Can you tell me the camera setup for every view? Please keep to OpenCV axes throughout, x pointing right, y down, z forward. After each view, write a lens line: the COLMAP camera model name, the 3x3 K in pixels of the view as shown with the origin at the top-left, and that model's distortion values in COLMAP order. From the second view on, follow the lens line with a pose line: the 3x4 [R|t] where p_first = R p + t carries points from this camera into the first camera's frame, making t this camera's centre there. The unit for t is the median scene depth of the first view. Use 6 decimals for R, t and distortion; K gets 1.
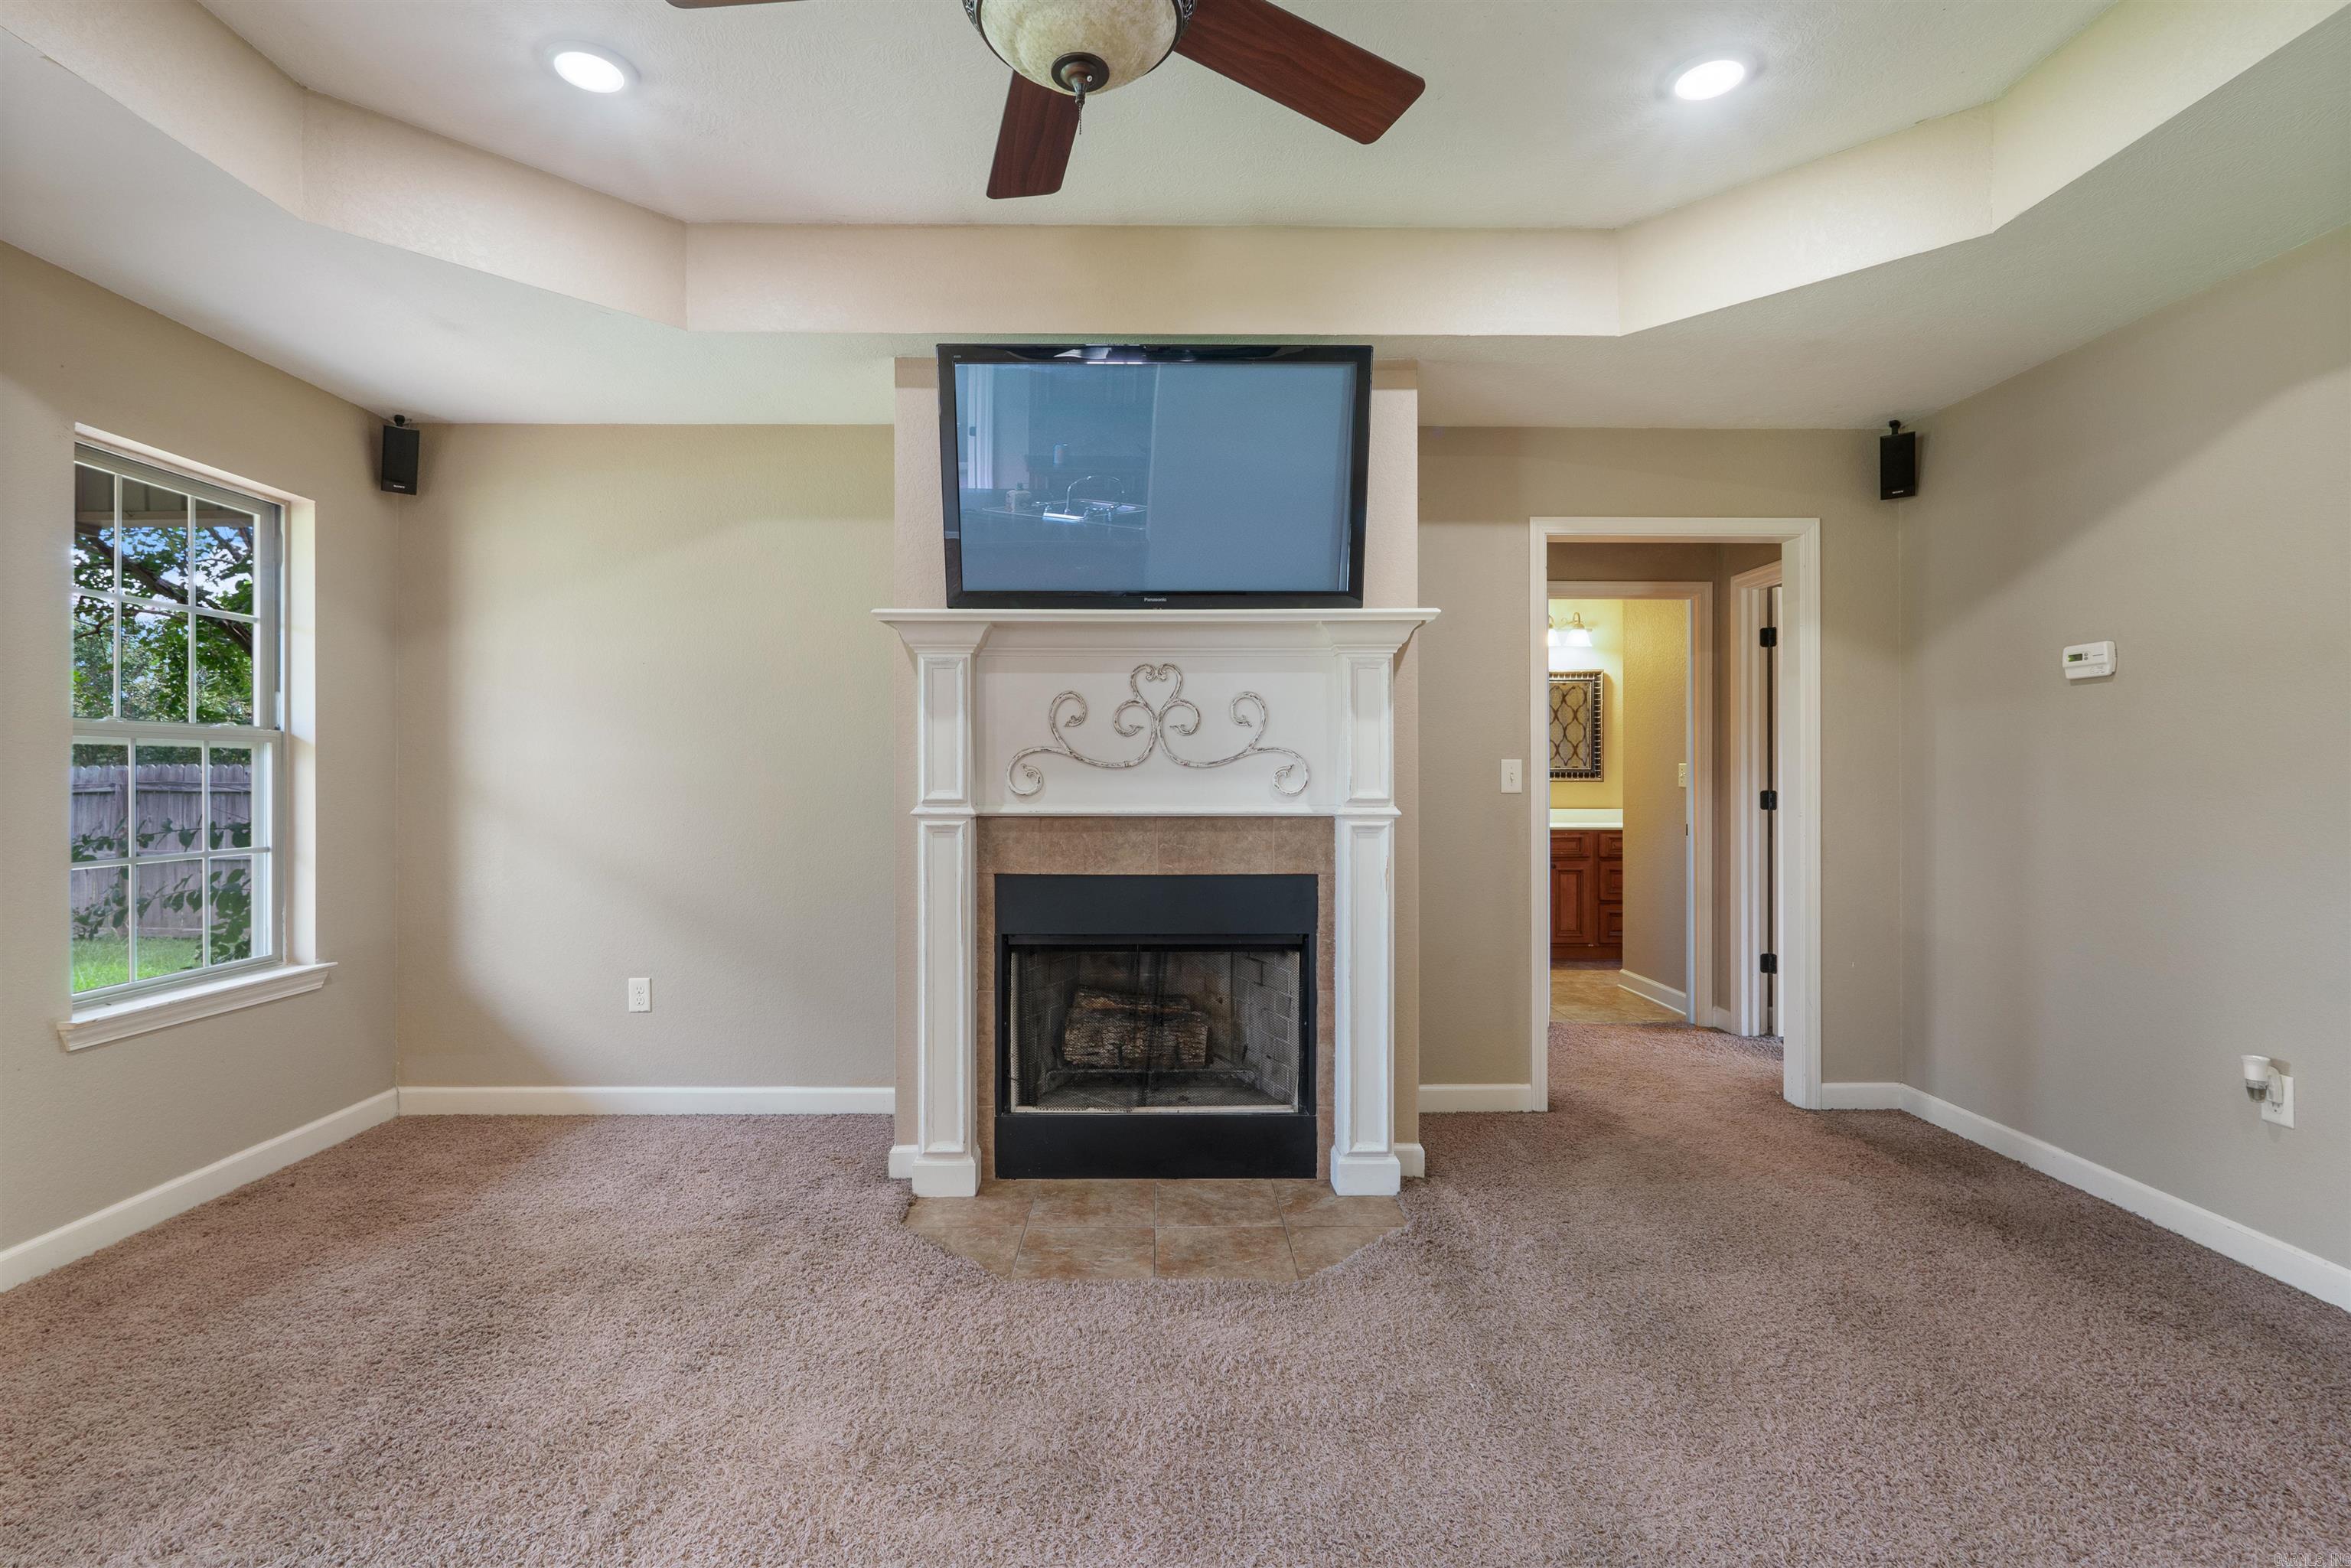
lens RADIAL K [[1101.0, 0, 1158.4], [0, 1101.0, 781.8], [0, 0, 1]] dist [-0.002580, 0.000478]
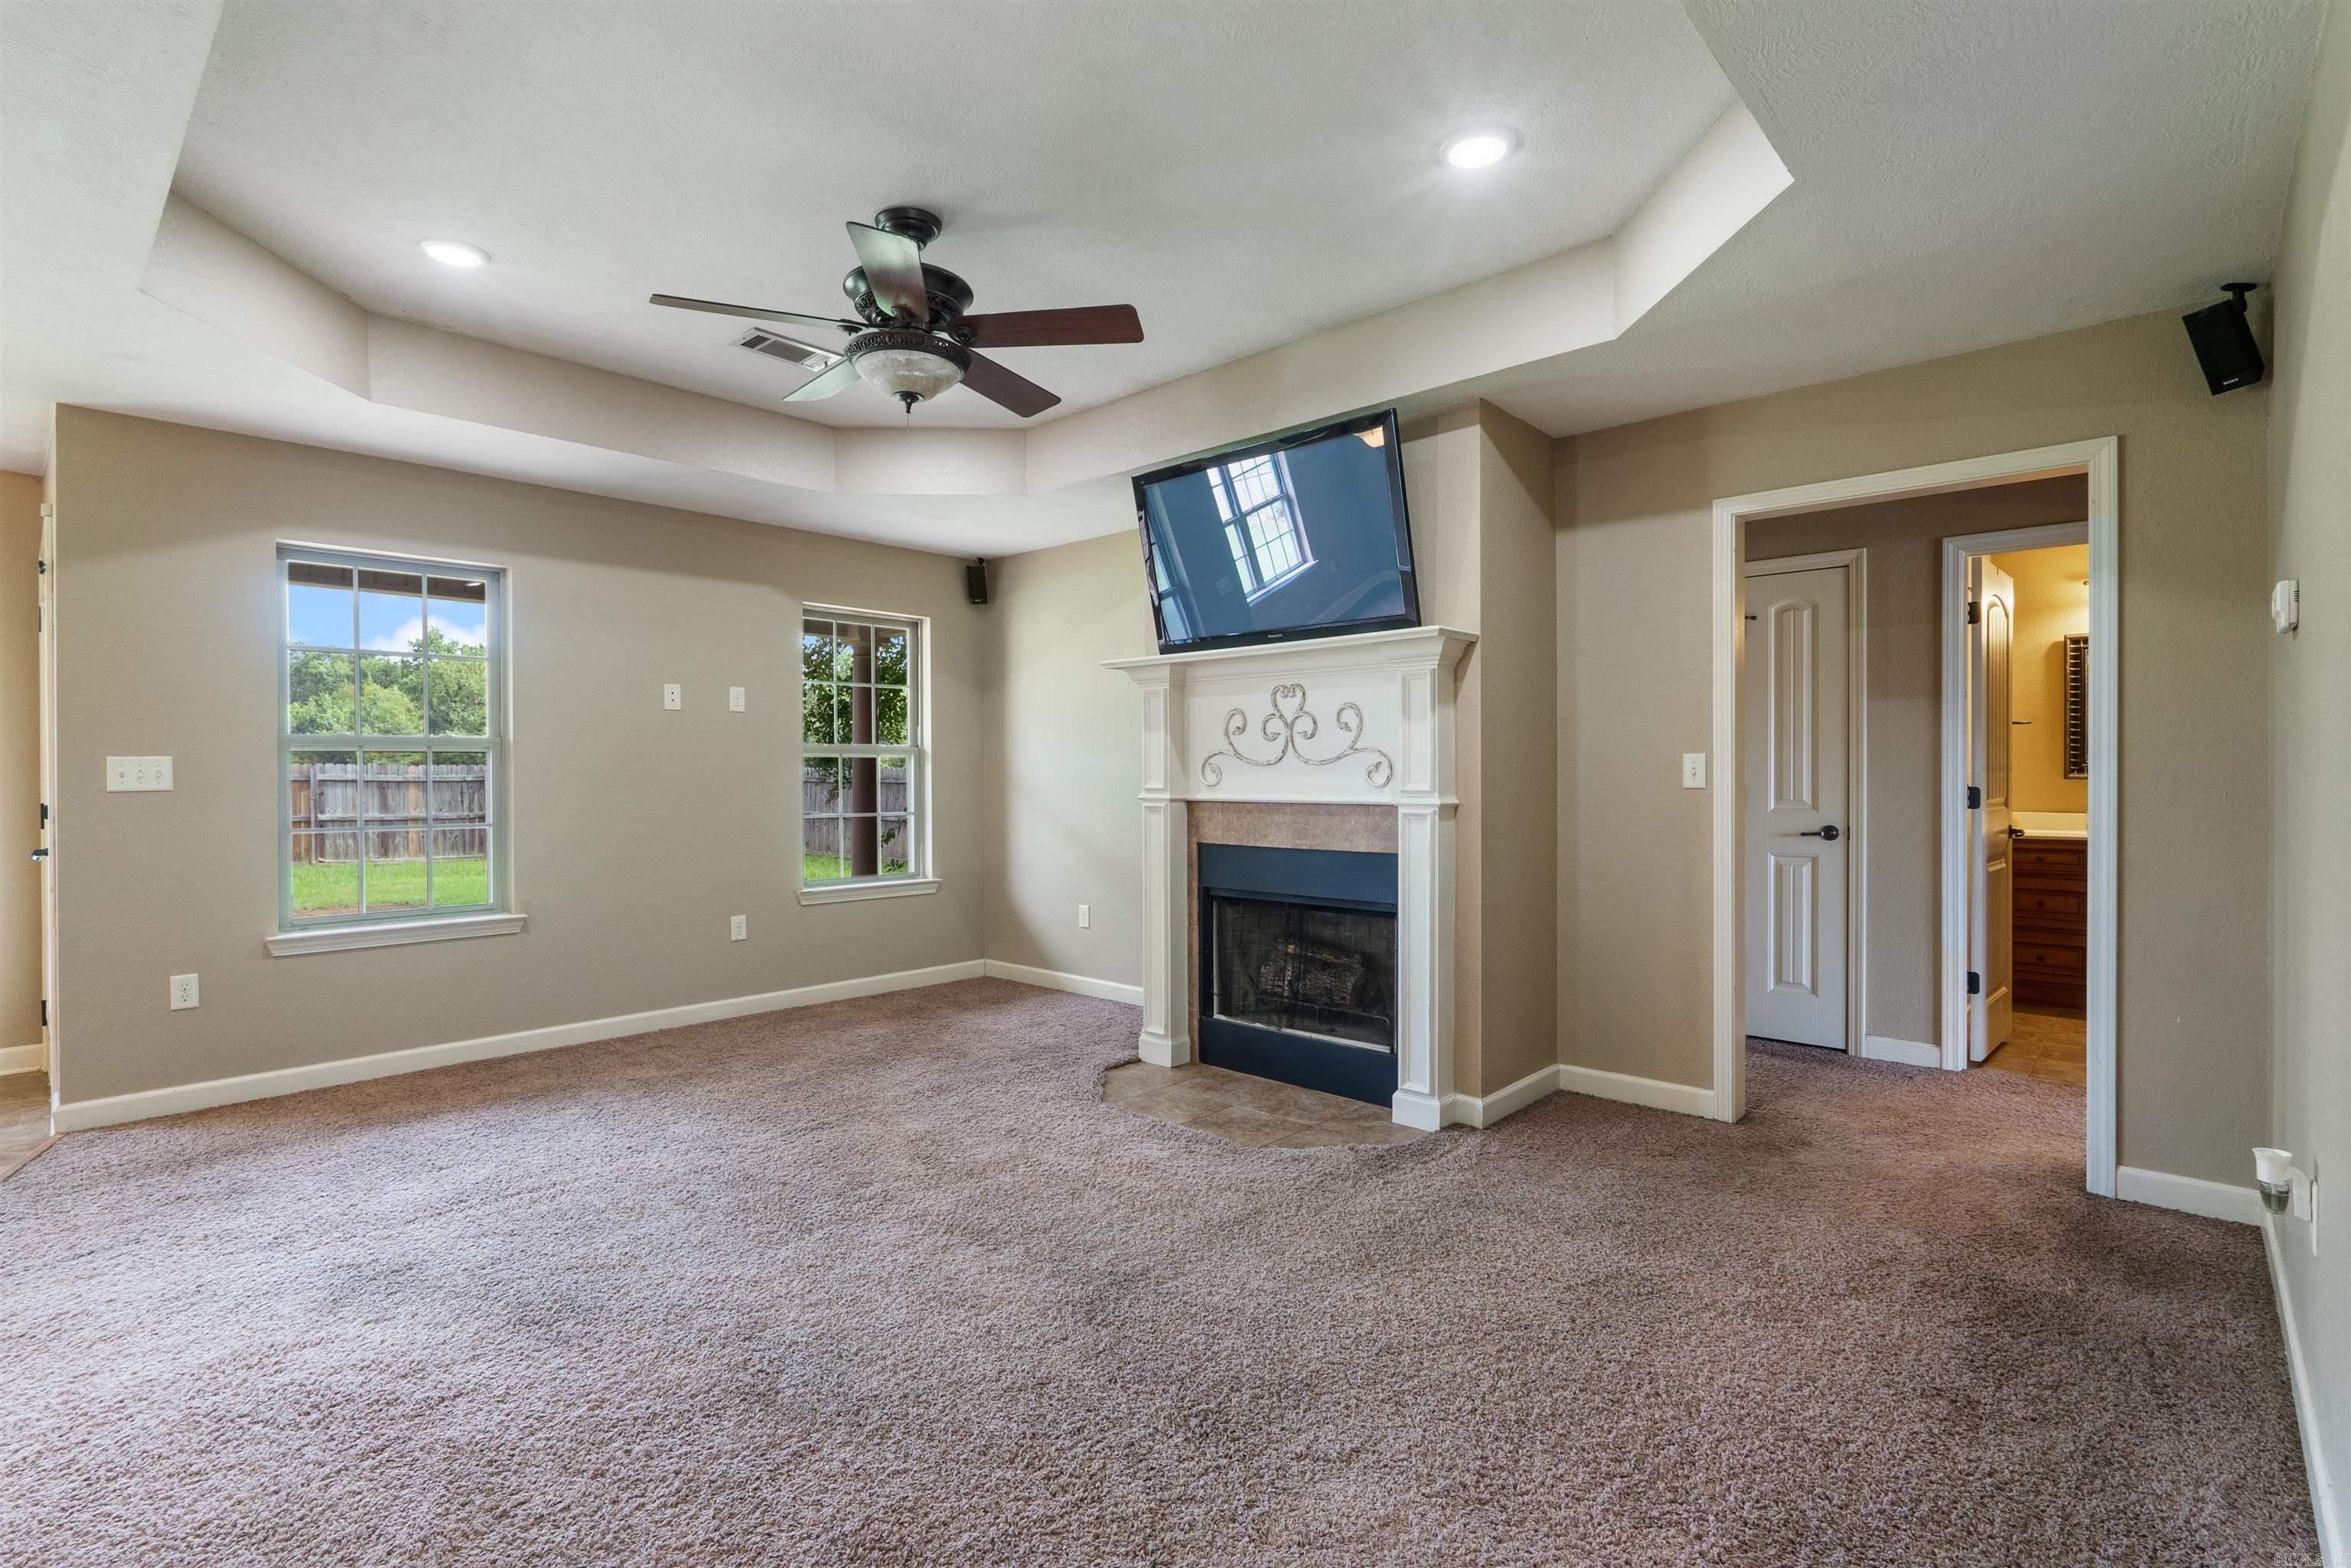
lens RADIAL K [[1096.4, 0, 1146.3], [0, 1096.4, 794.4], [0, 0, 1]] dist [-0.000859, 0.000227]
pose [[0.718960, 0.011754, -0.694952, 0.764919], [-0.002296, 0.999892, 0.014537, 0.003367], [0.695048, -0.008856, 0.718909, -0.035979]]
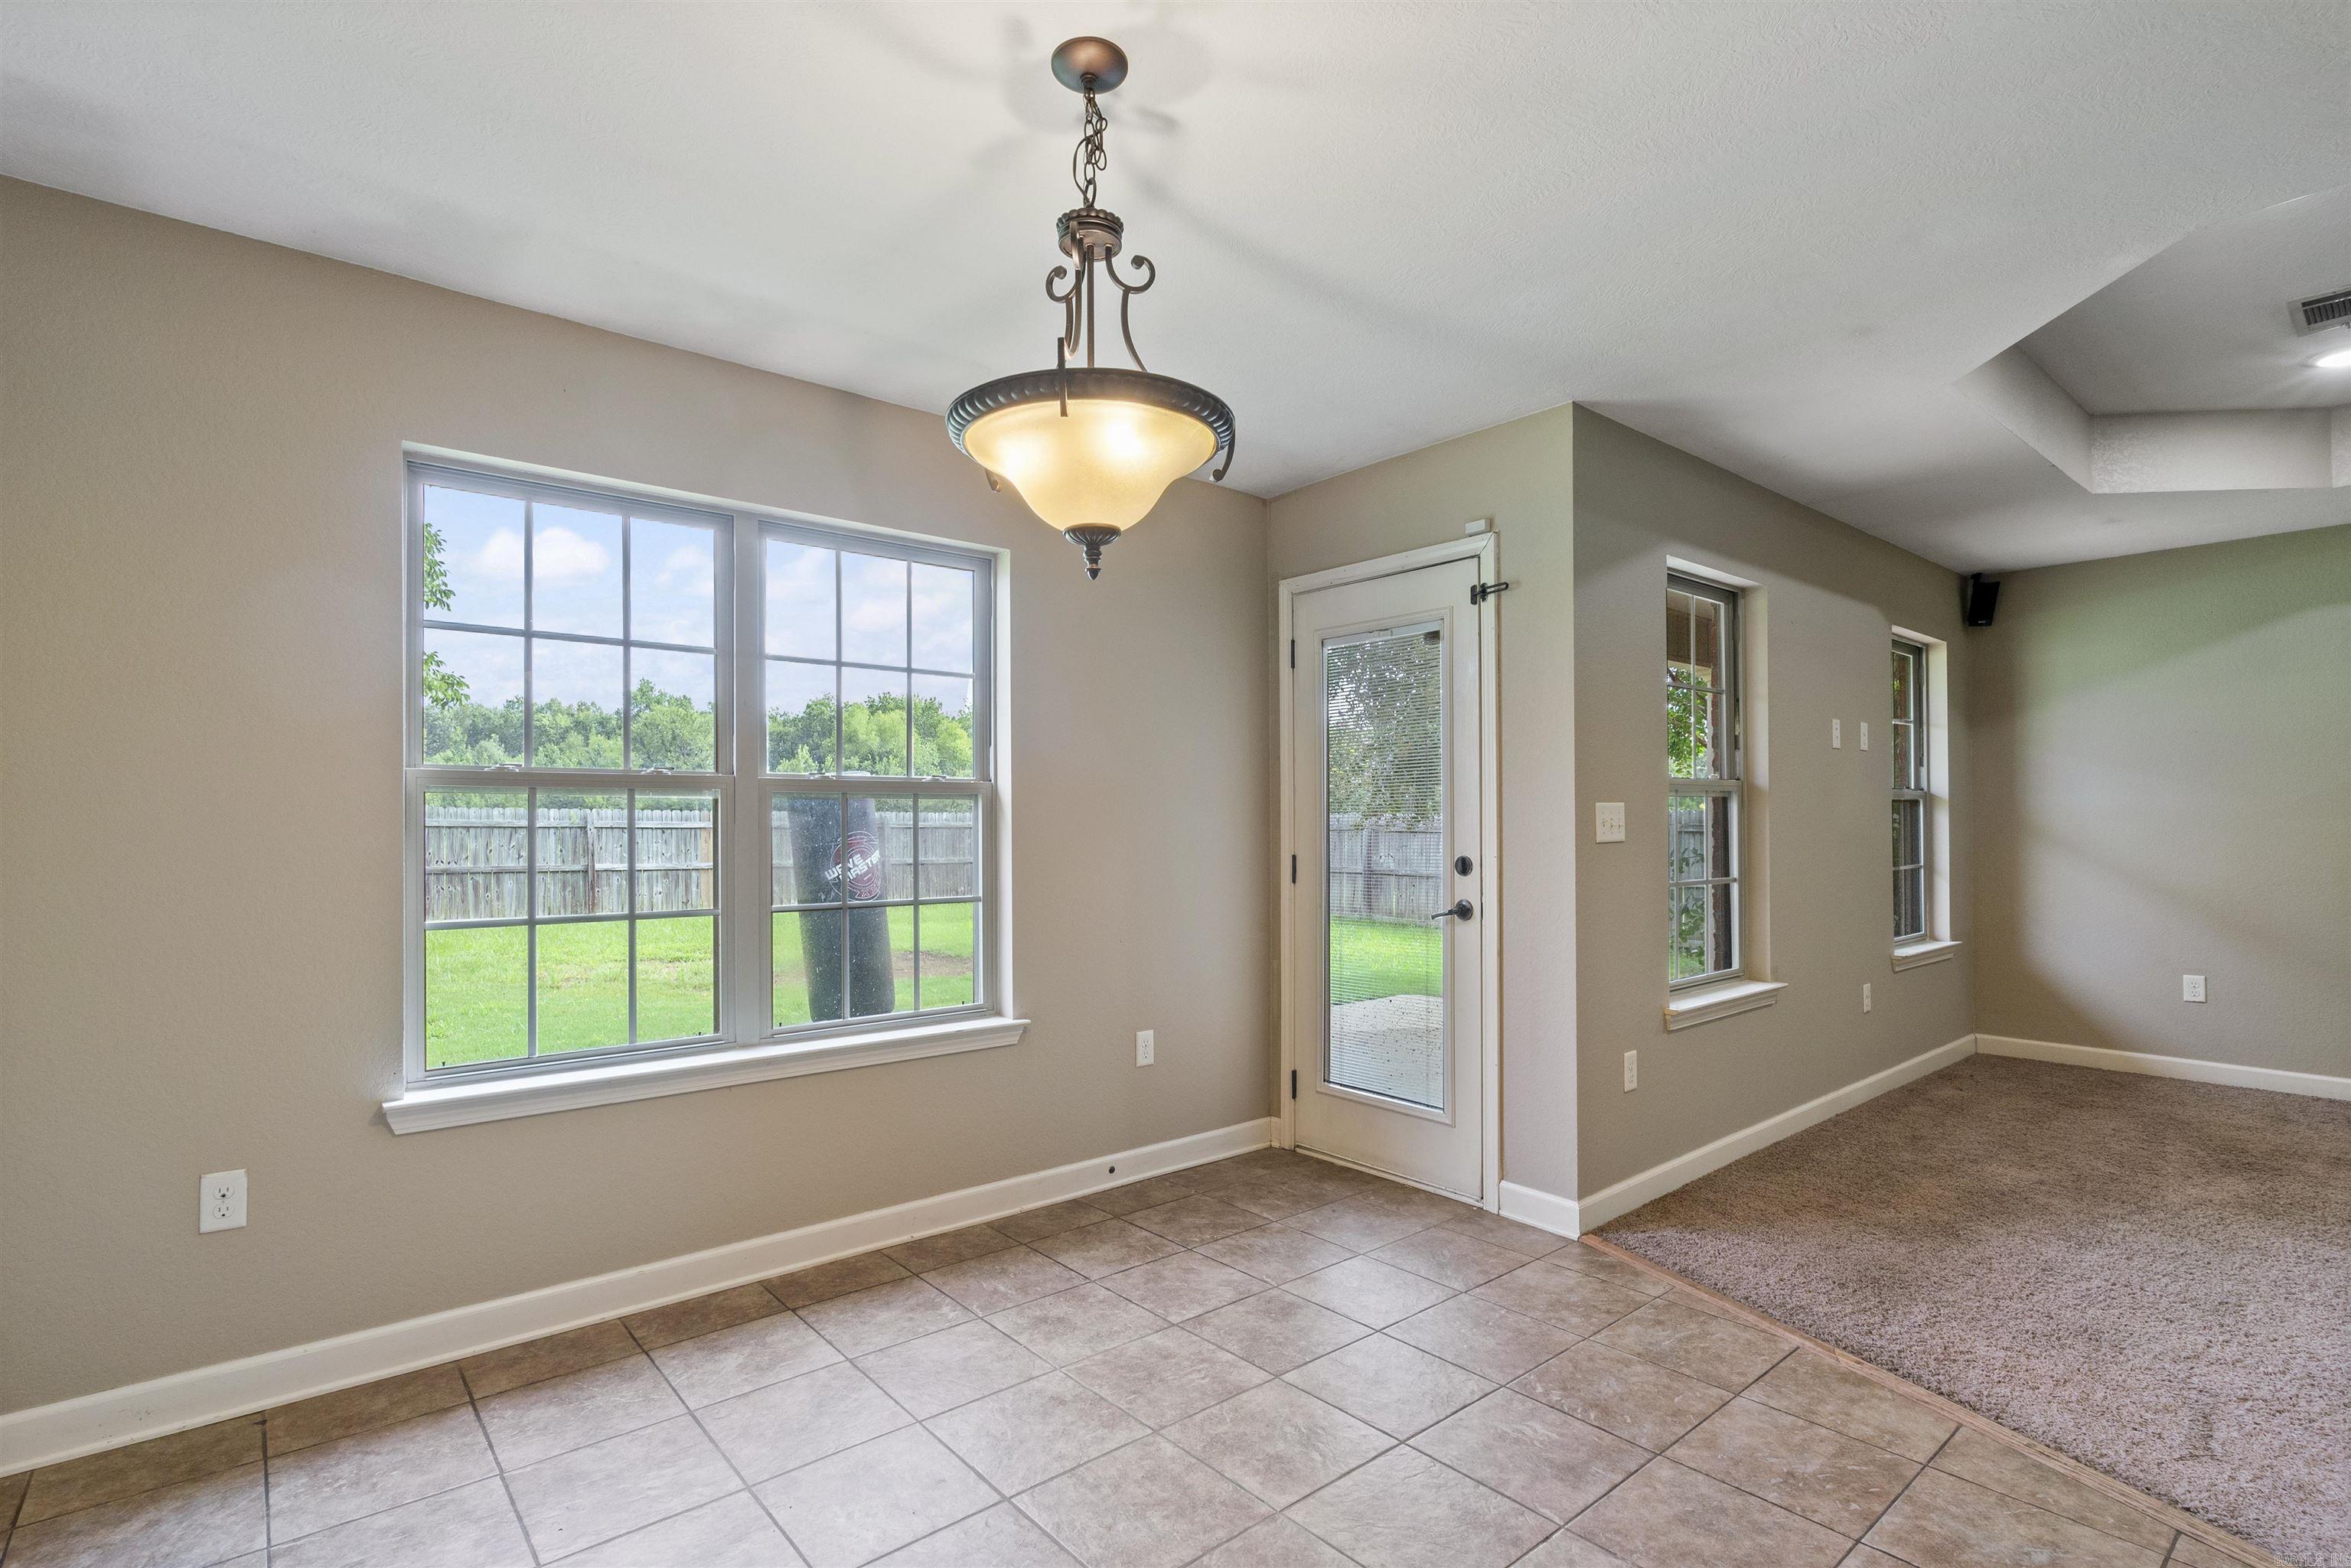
lens RADIAL K [[1119.0, 0, 1167.2], [0, 1119.0, 819.5], [0, 0, 1]] dist [-0.004099, -0.000396]
pose [[0.631172, -0.002362, -0.775640, -0.258108], [-0.001735, 0.999989, -0.004457, 0.003047], [0.775641, 0.004159, 0.631160, -0.906621]]
